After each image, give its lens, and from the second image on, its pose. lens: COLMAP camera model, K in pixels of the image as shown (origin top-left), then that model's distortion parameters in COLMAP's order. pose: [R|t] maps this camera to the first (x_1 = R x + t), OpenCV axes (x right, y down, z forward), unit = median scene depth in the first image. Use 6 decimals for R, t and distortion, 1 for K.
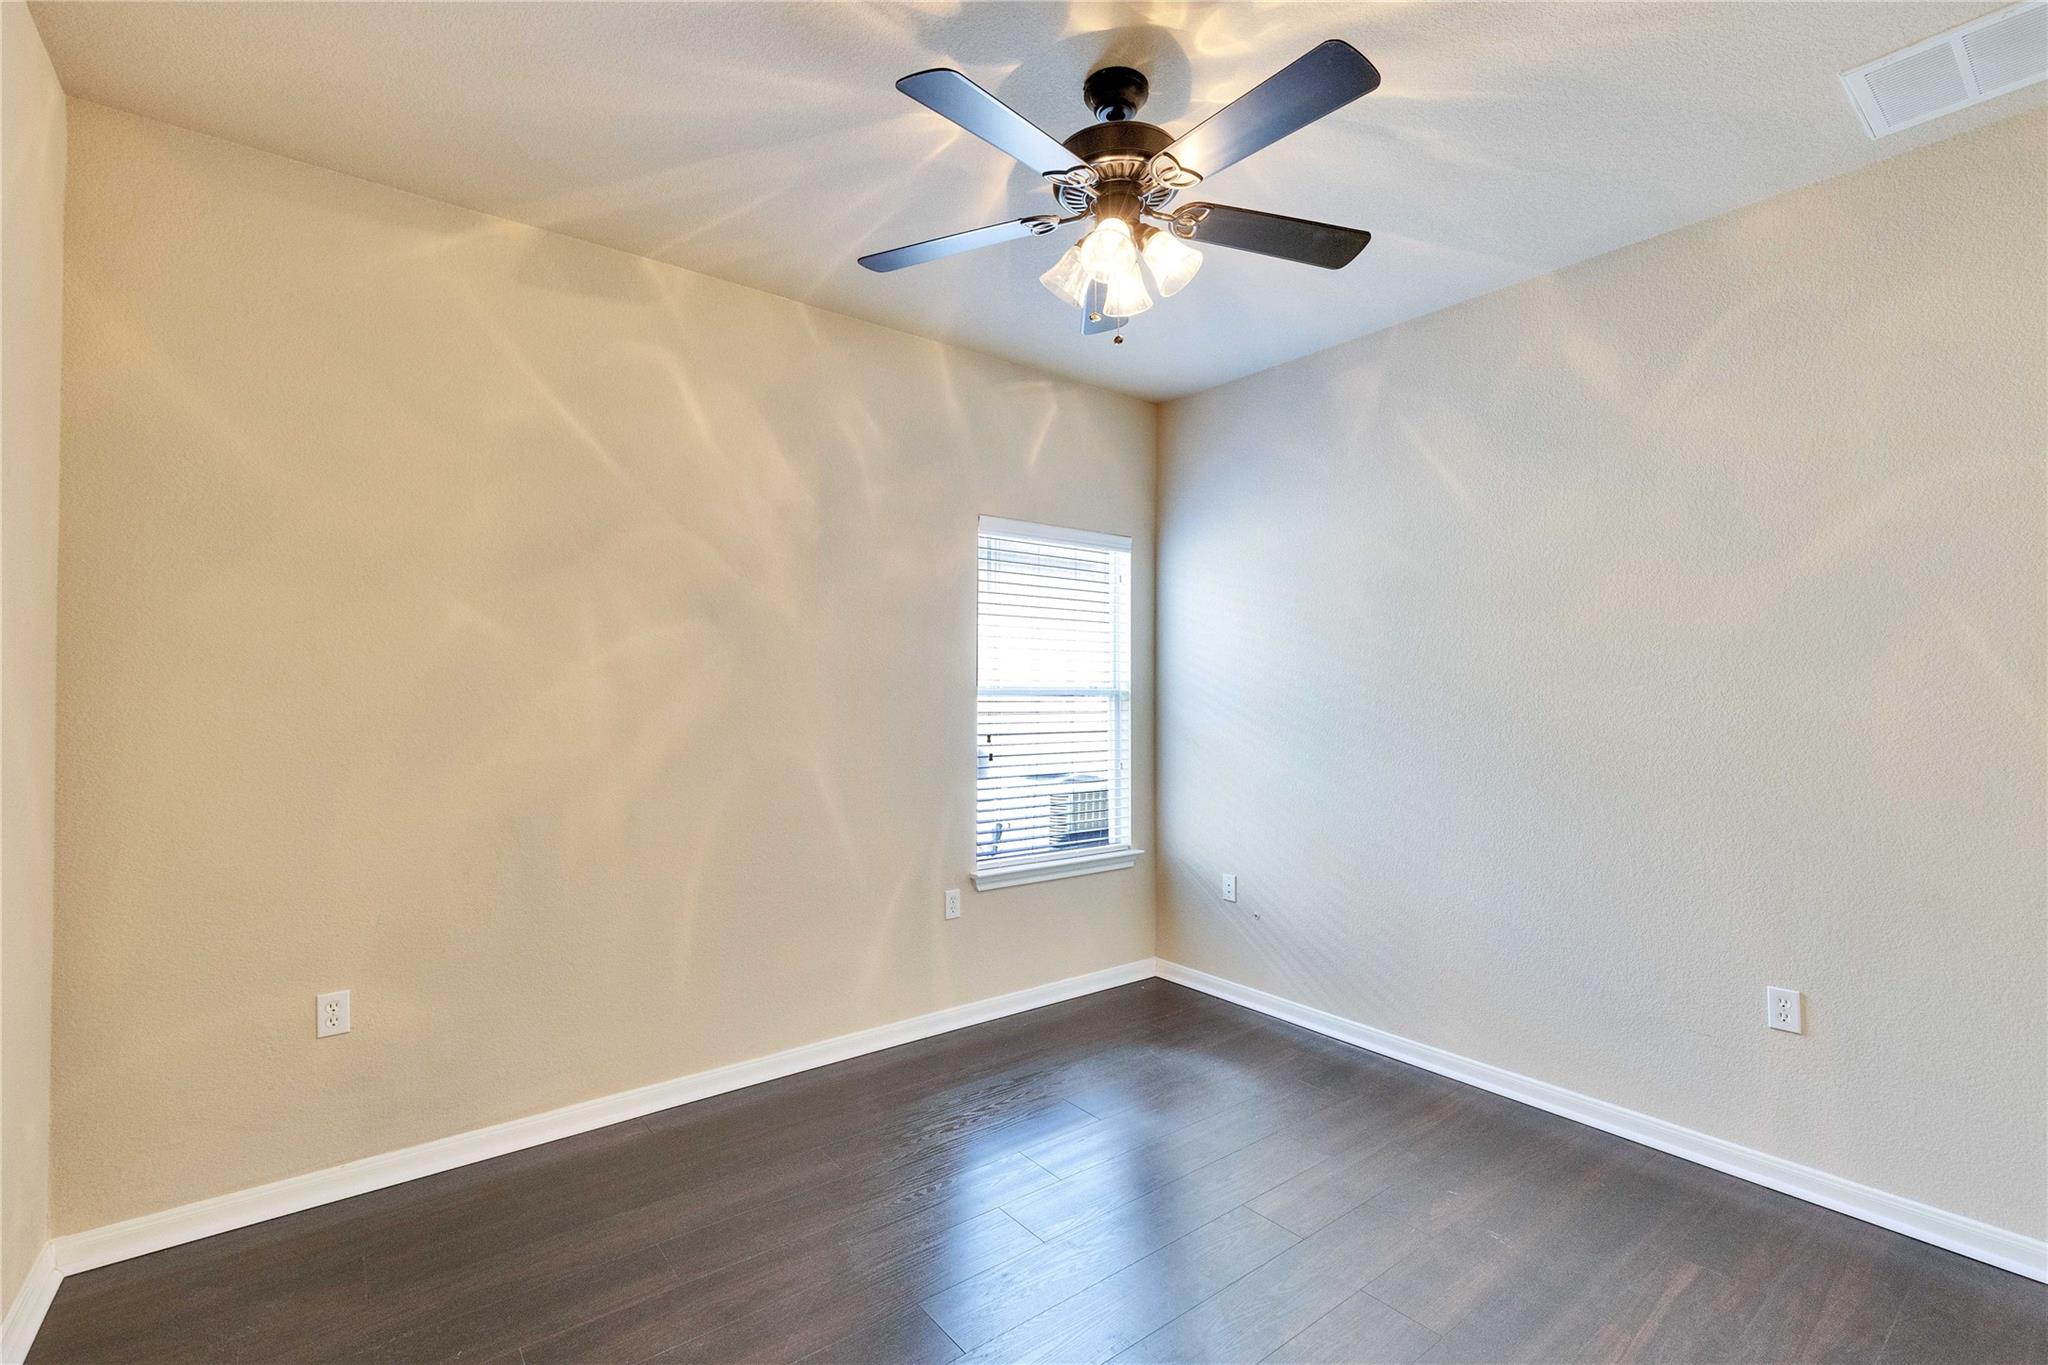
lens RADIAL K [[926.2, 0, 1053.2], [0, 926.2, 678.2], [0, 0, 1]] dist [-0.001692, 0.000127]
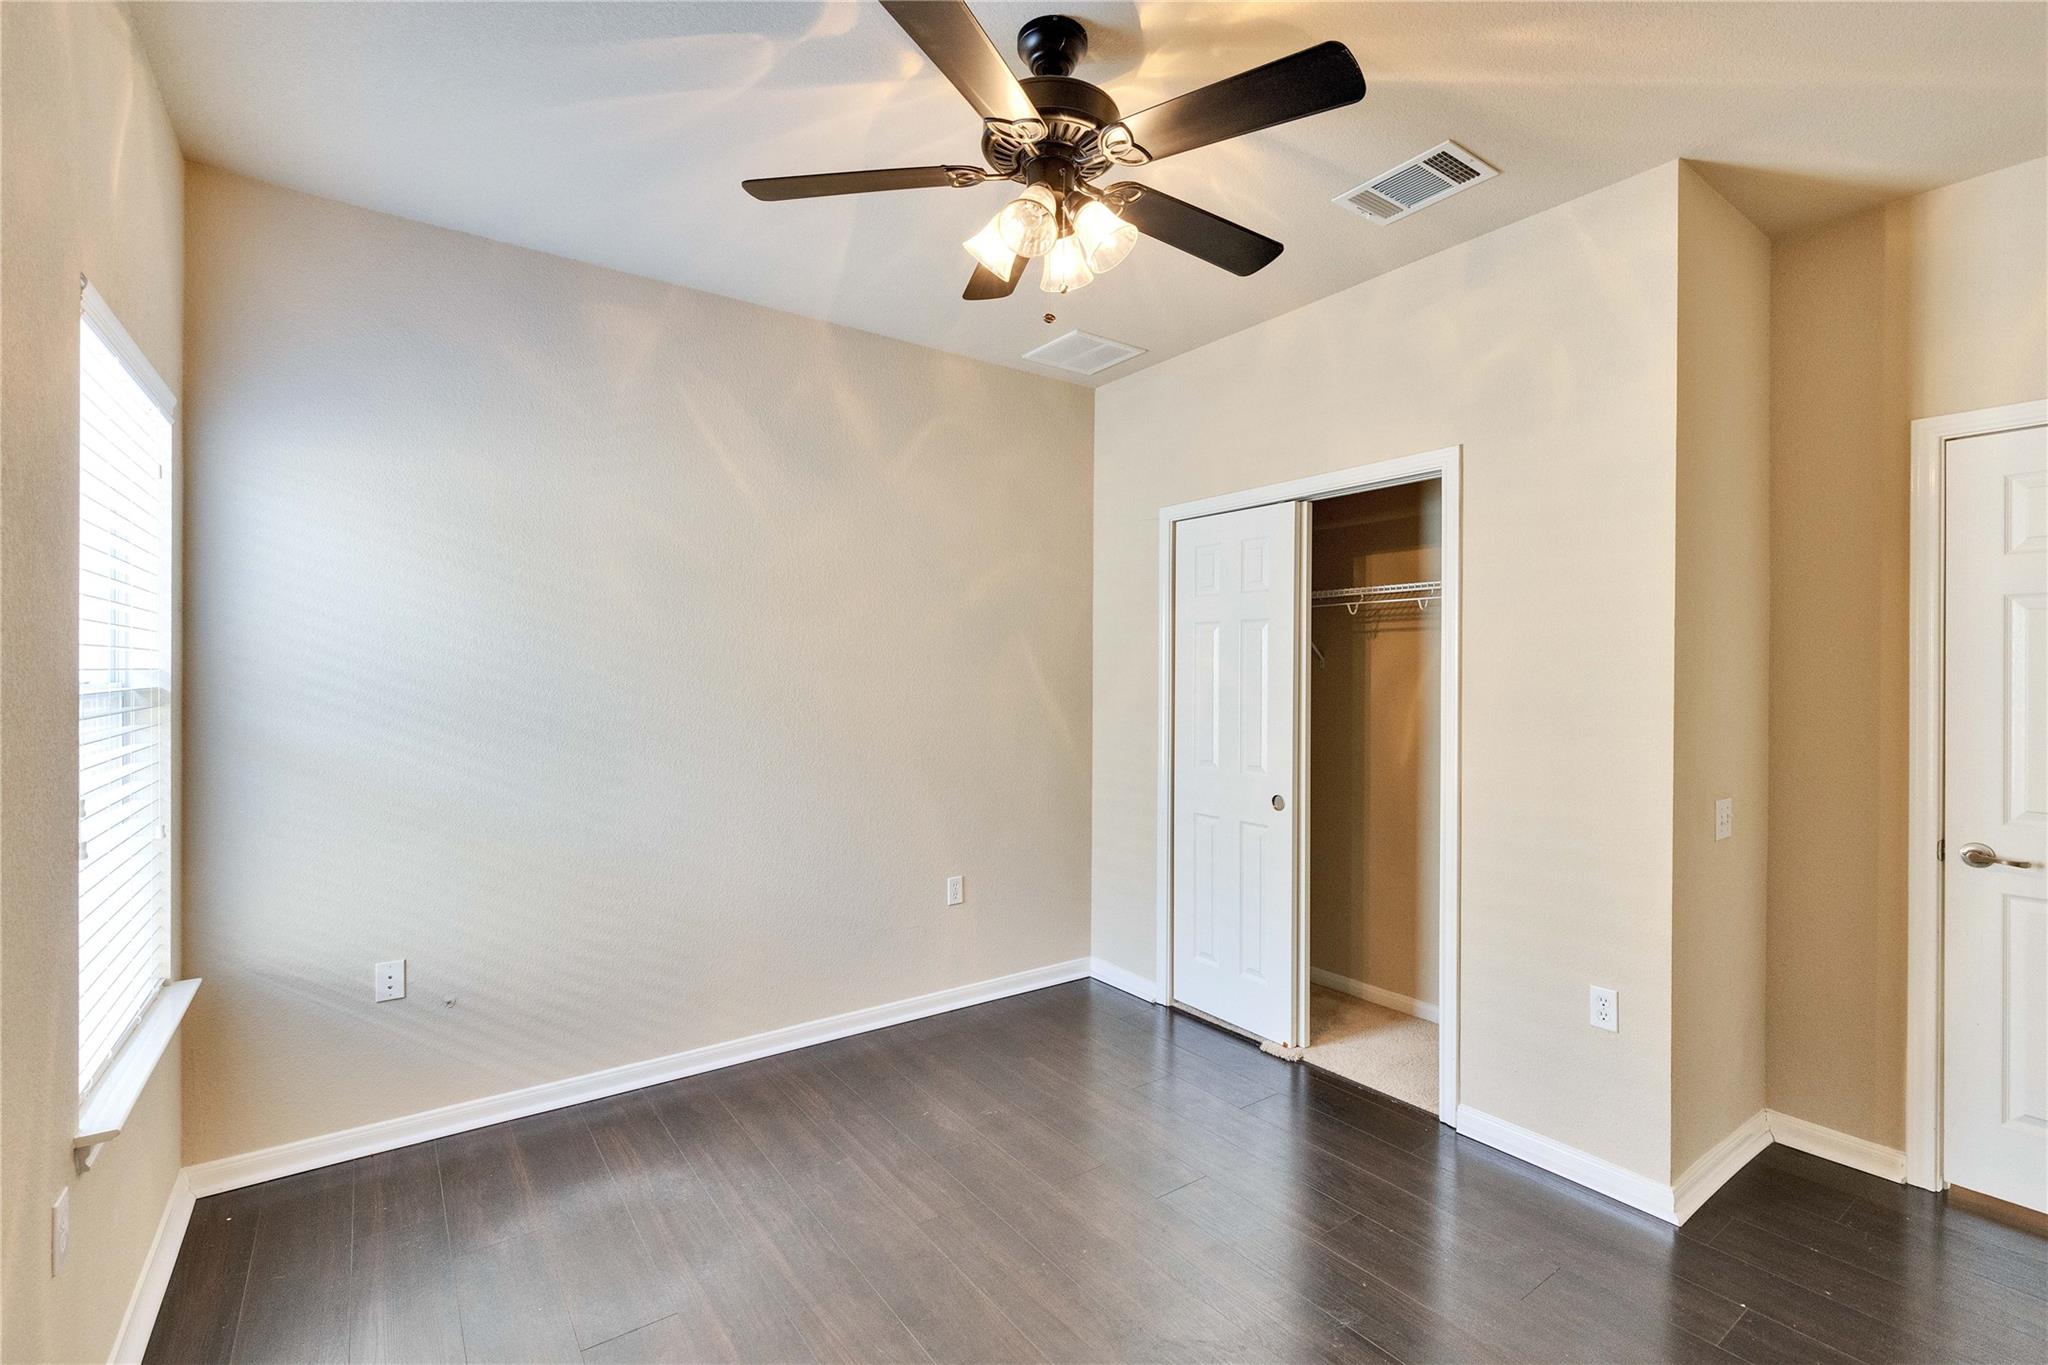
lens RADIAL K [[888.9, 0, 1026.2], [0, 888.9, 672.6], [0, 0, 1]] dist [-0.000687, 0.000031]
pose [[0.055474, 0.000472, 0.998460, -0.516394], [-0.014252, 0.999898, 0.000320, -0.002360], [-0.998358, -0.014248, 0.055475, 0.624446]]
